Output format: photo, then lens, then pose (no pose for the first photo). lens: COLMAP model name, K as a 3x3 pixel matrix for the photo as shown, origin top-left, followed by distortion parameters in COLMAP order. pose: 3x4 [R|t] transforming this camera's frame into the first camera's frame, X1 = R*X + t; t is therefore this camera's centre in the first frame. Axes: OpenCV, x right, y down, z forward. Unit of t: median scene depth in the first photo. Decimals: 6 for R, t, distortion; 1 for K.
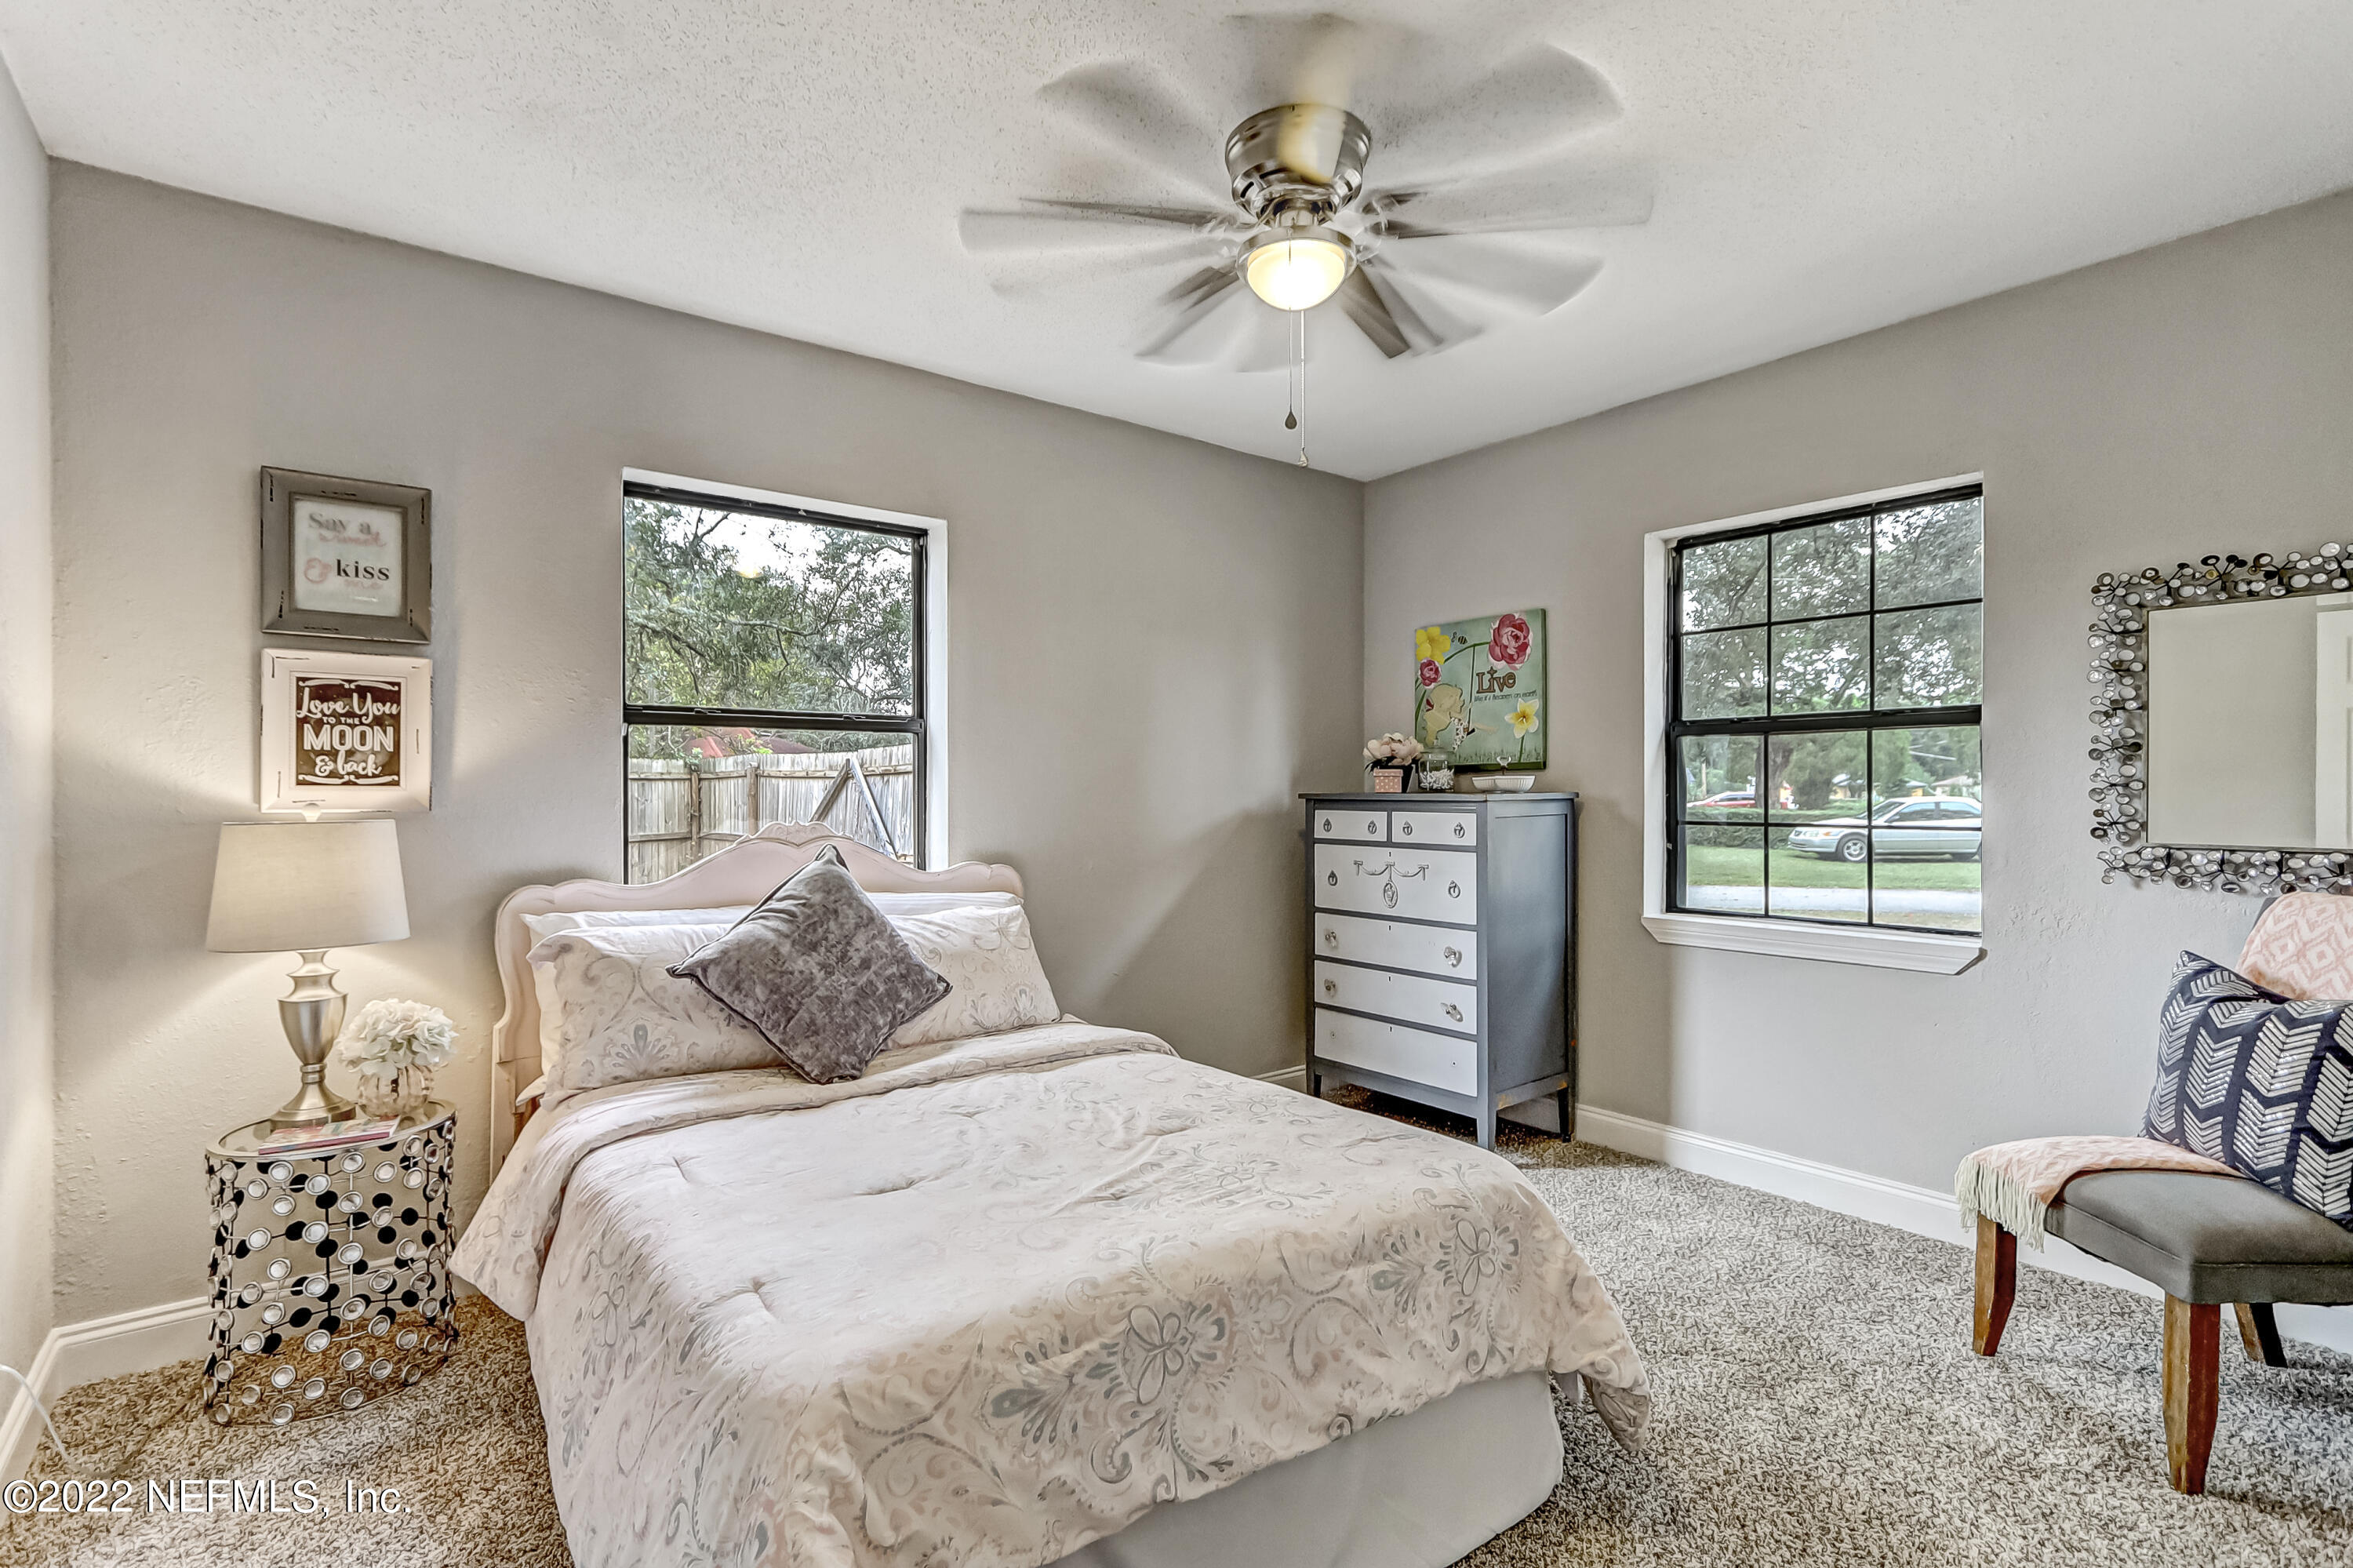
lens RADIAL K [[1114.0, 0, 1160.9], [0, 1114.0, 775.5], [0, 0, 1]] dist [0.006499, -0.000046]
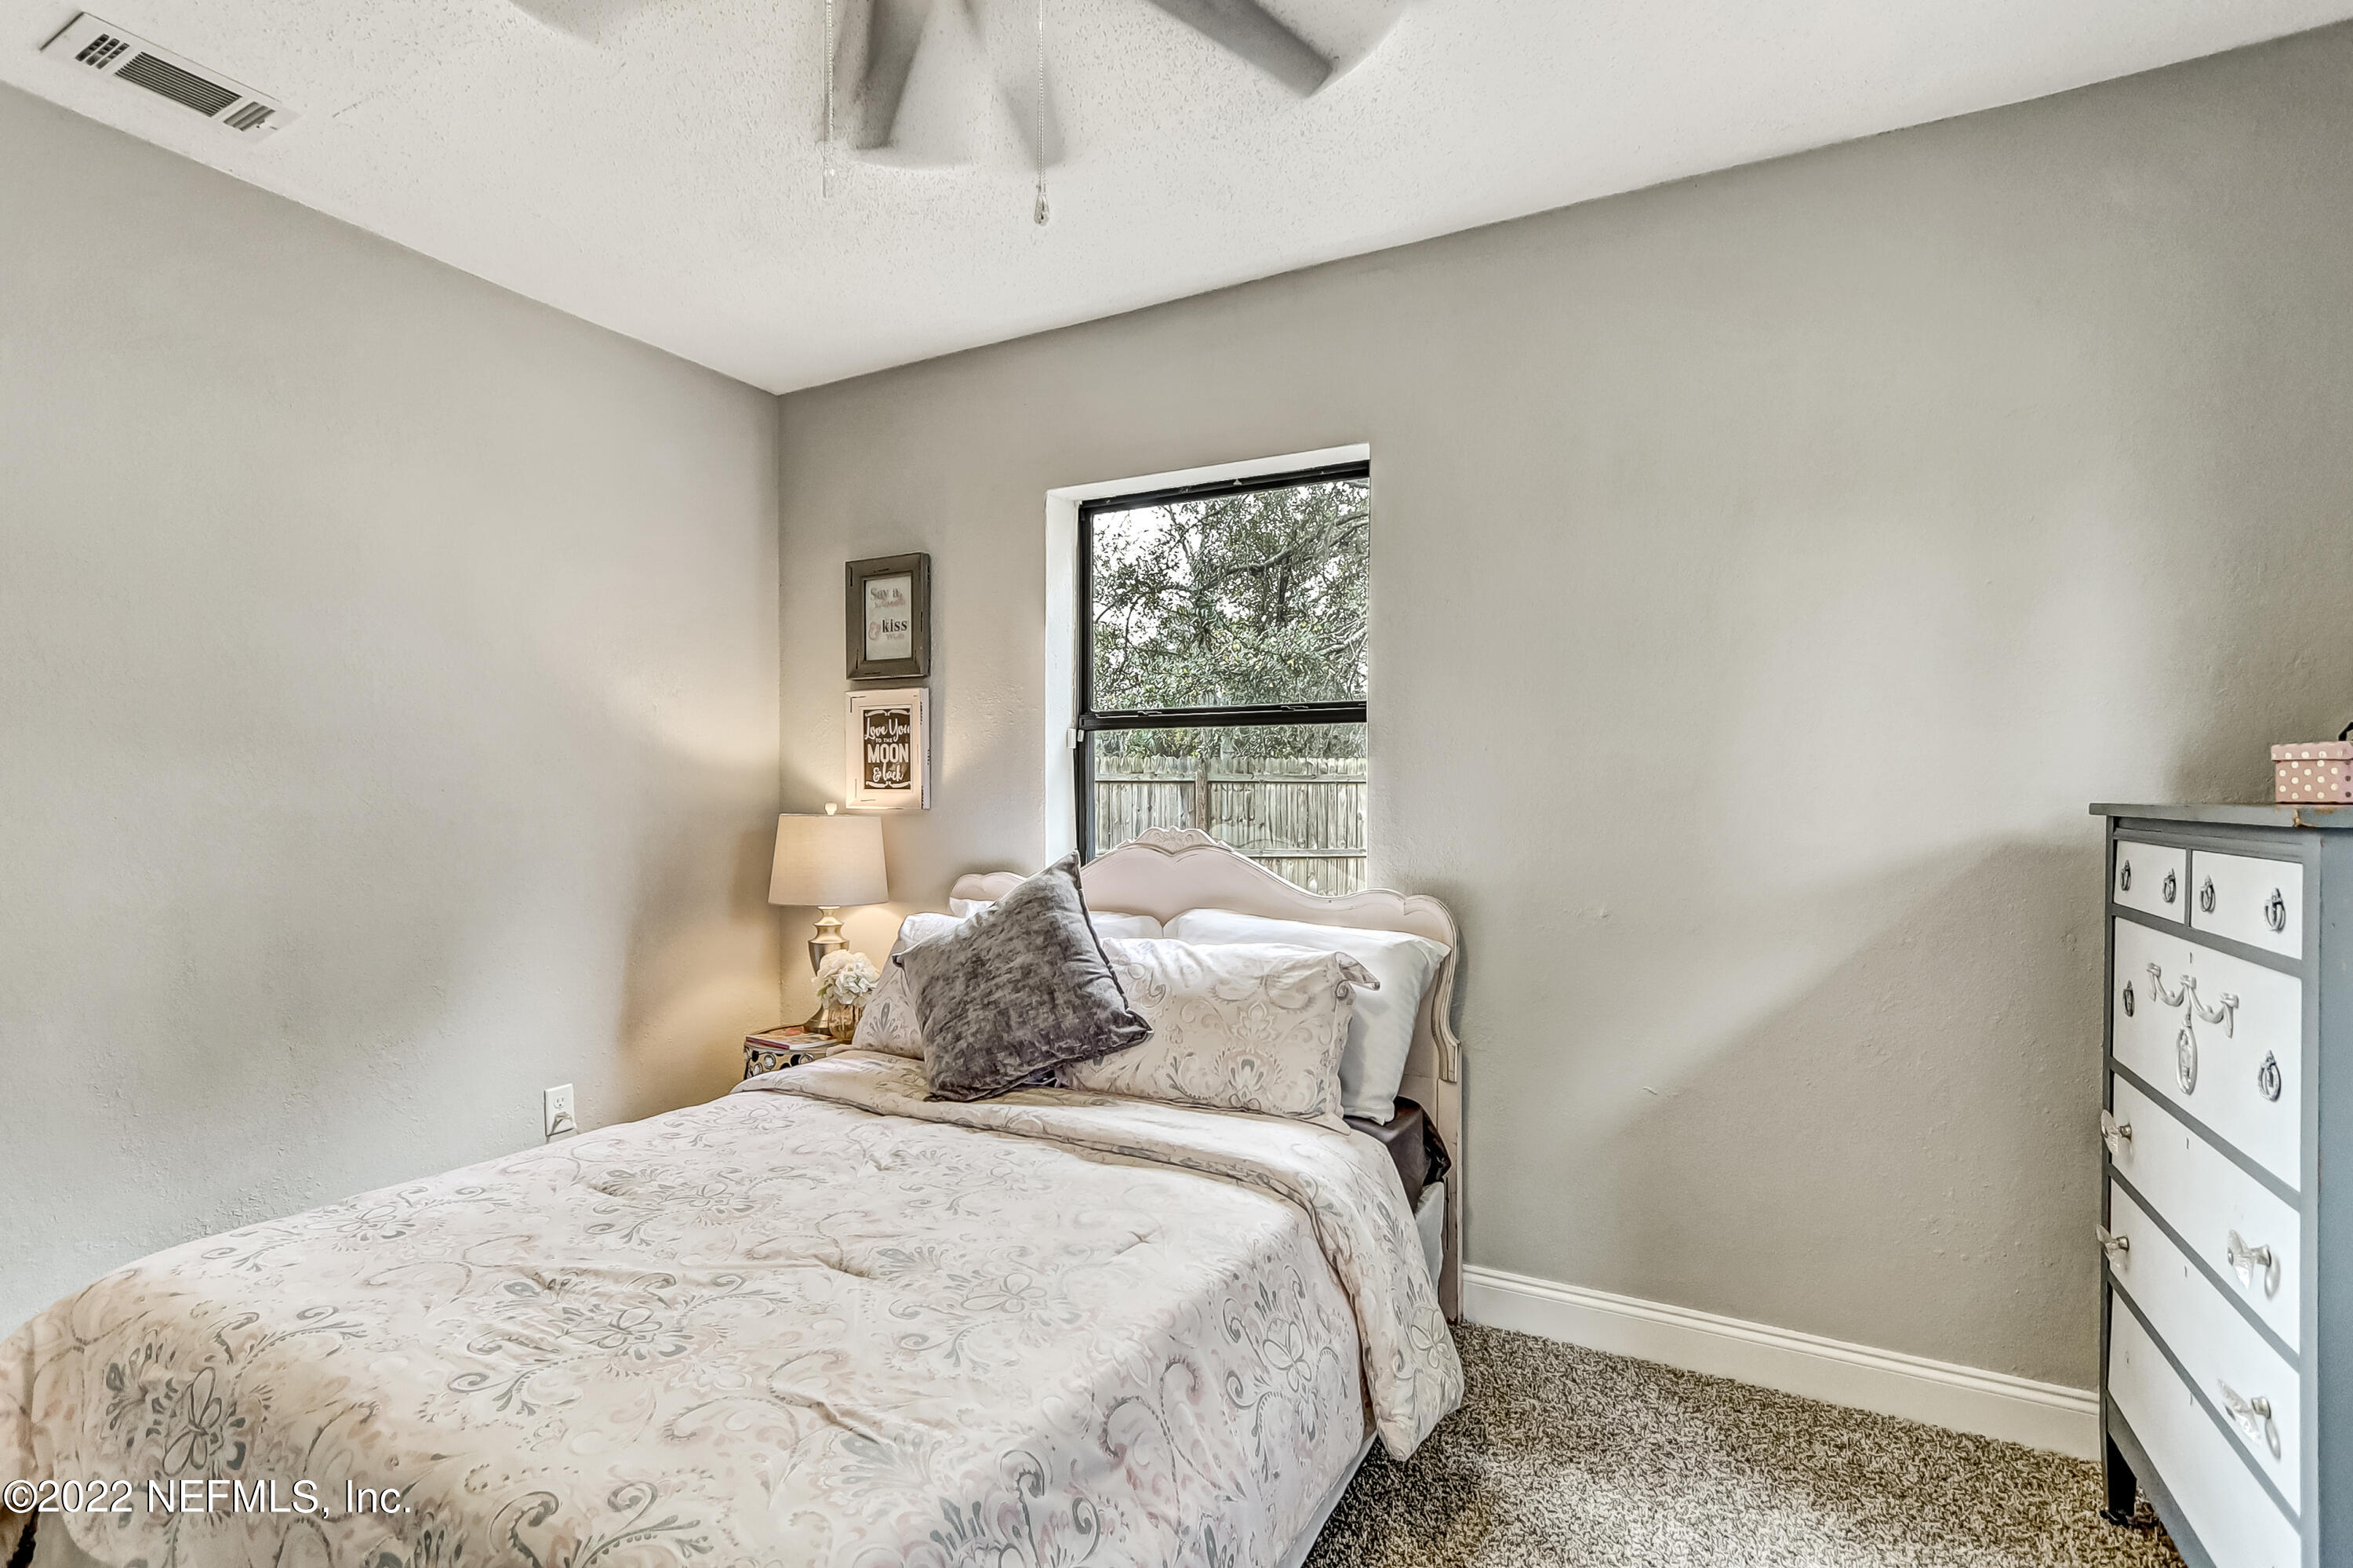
lens RADIAL K [[1114.0, 0, 1165.6], [0, 1114.0, 806.9], [0, 0, 1]] dist [0.006499, -0.000046]
pose [[0.413903, 0.009832, -0.910268, 0.620411], [0.005165, 0.999900, 0.013149, 0.014646], [0.910306, -0.010144, 0.413811, 0.754386]]
